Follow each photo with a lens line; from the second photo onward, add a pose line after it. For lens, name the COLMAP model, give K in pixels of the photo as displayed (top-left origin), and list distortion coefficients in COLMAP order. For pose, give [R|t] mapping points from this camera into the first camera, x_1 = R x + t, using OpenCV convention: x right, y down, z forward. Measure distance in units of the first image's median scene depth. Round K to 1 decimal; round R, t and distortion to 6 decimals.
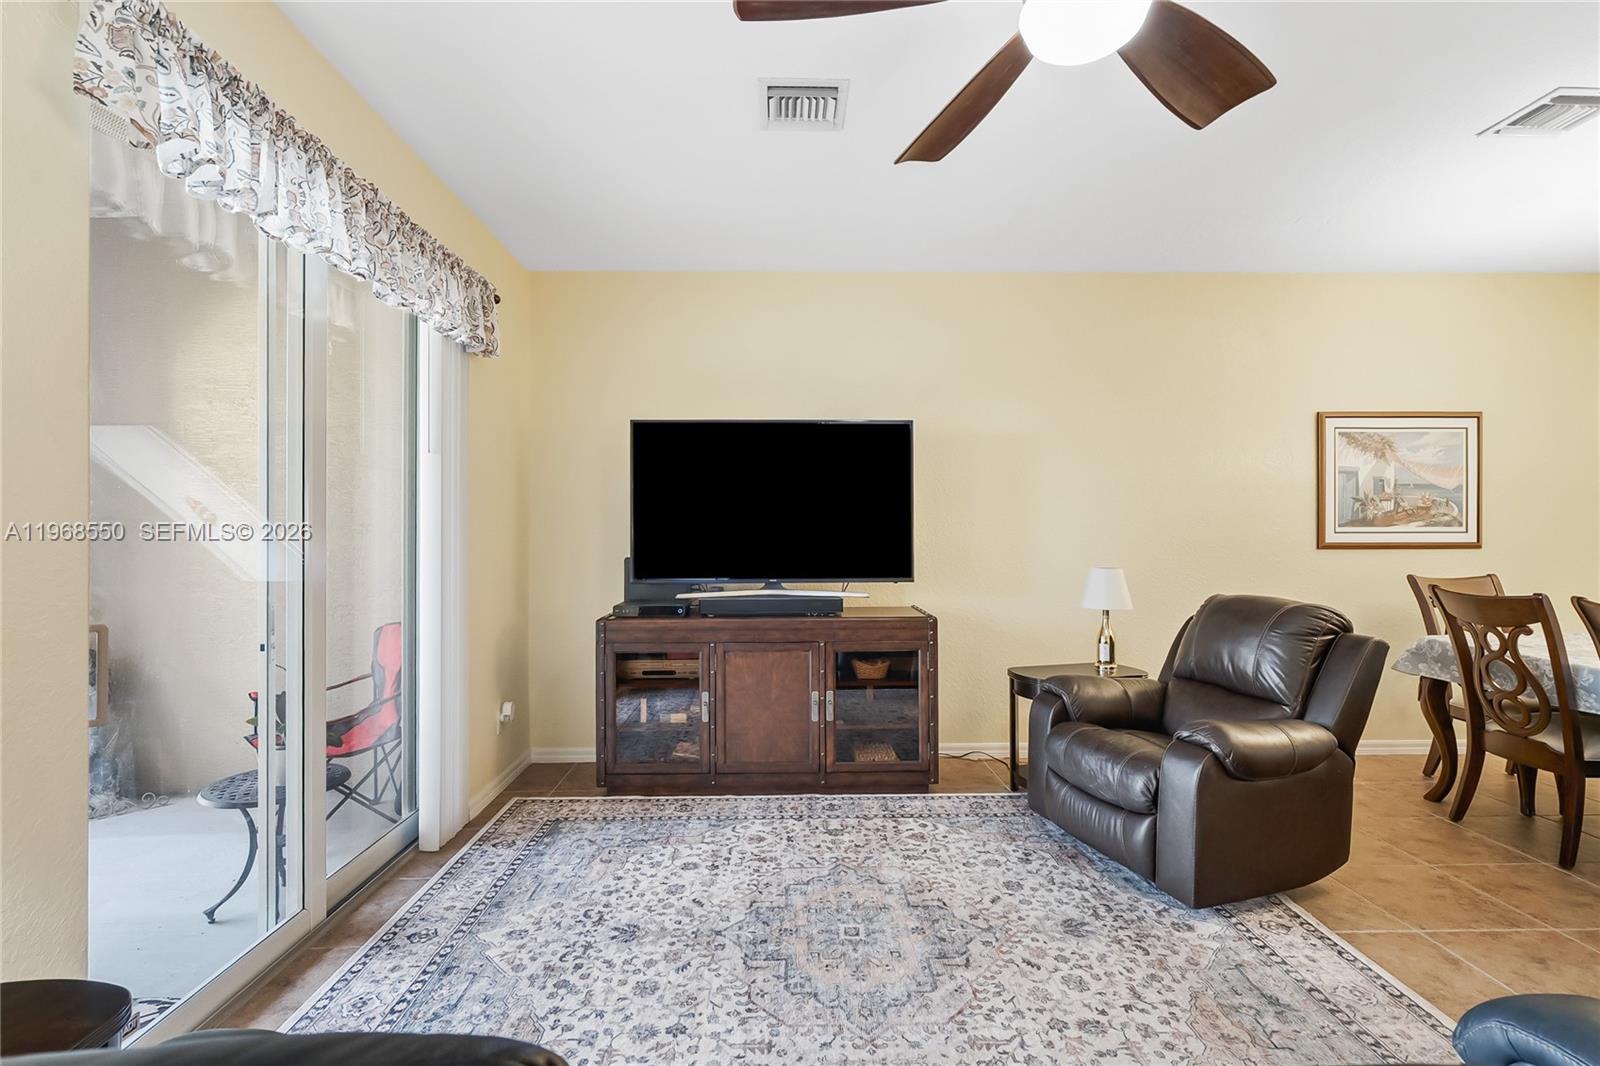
lens RADIAL K [[730.8, 0, 798.5], [0, 730.8, 525.9], [0, 0, 1]] dist [-0.003709, 0.000233]
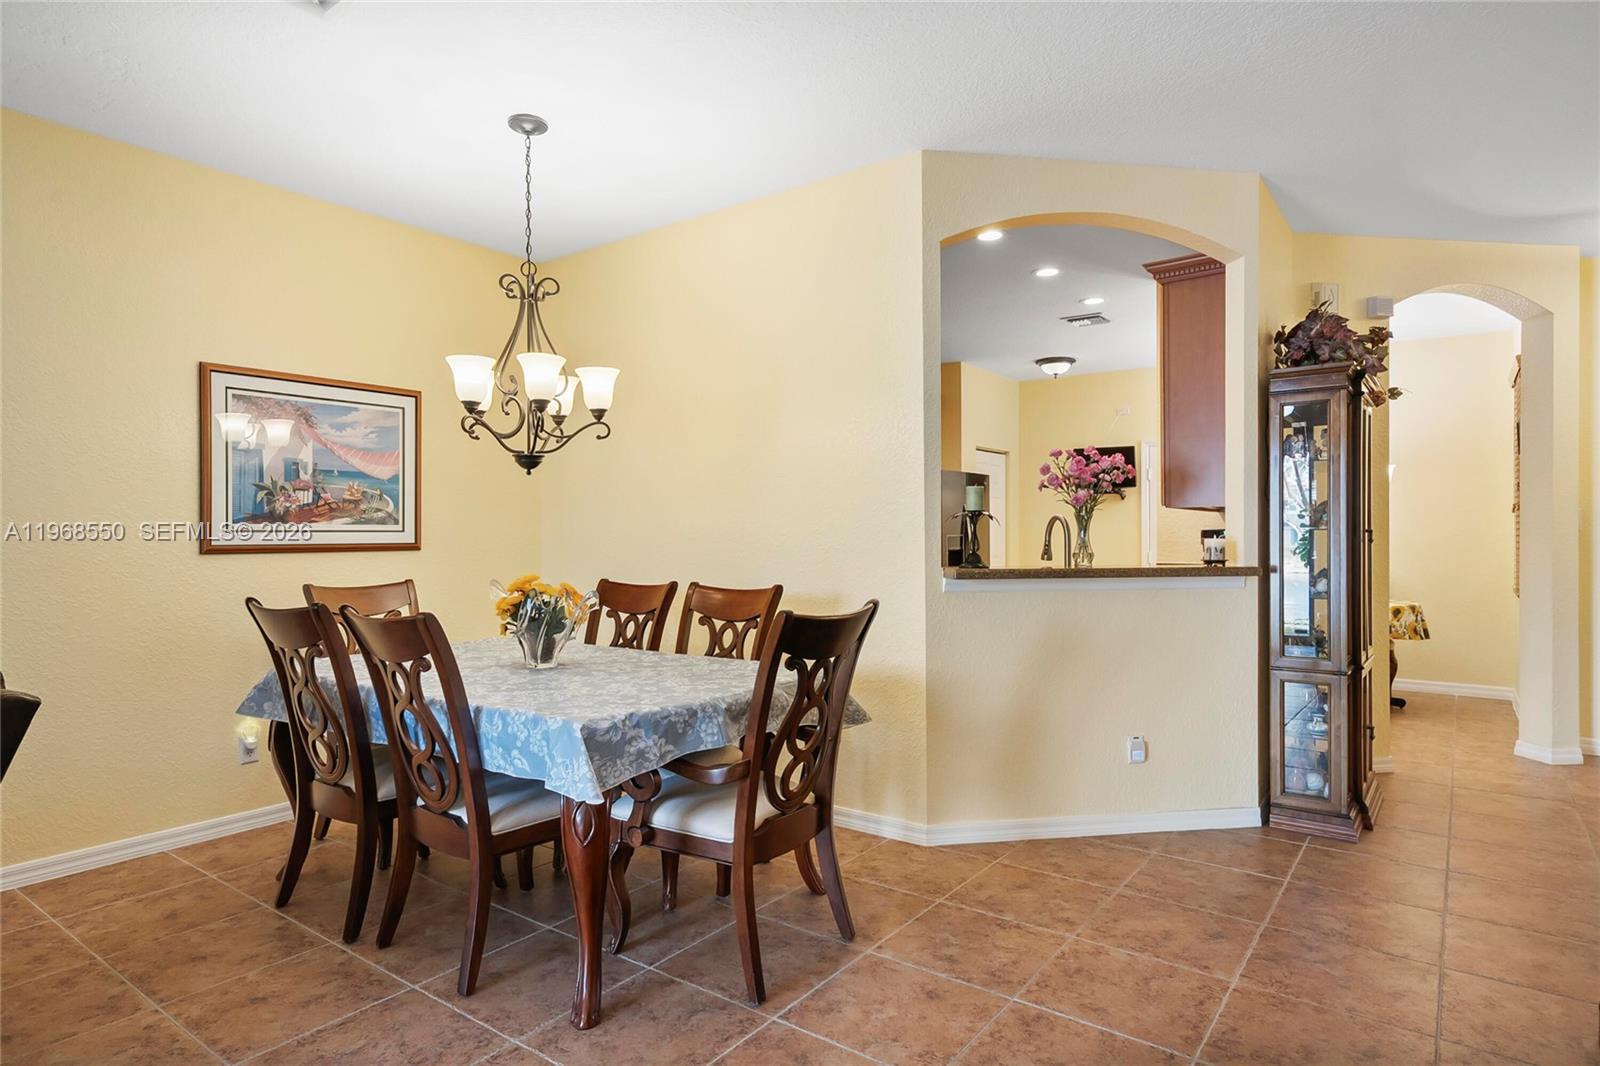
lens RADIAL K [[885.6, 0, 800.6], [0, 885.6, 539.2], [0, 0, 1]] dist [0.001830, 0.000582]
pose [[0.617133, -0.002975, 0.786853, 0.392345], [-0.000236, 0.999992, 0.003966, 0.013562], [-0.786858, -0.002634, 0.617128, 0.003076]]
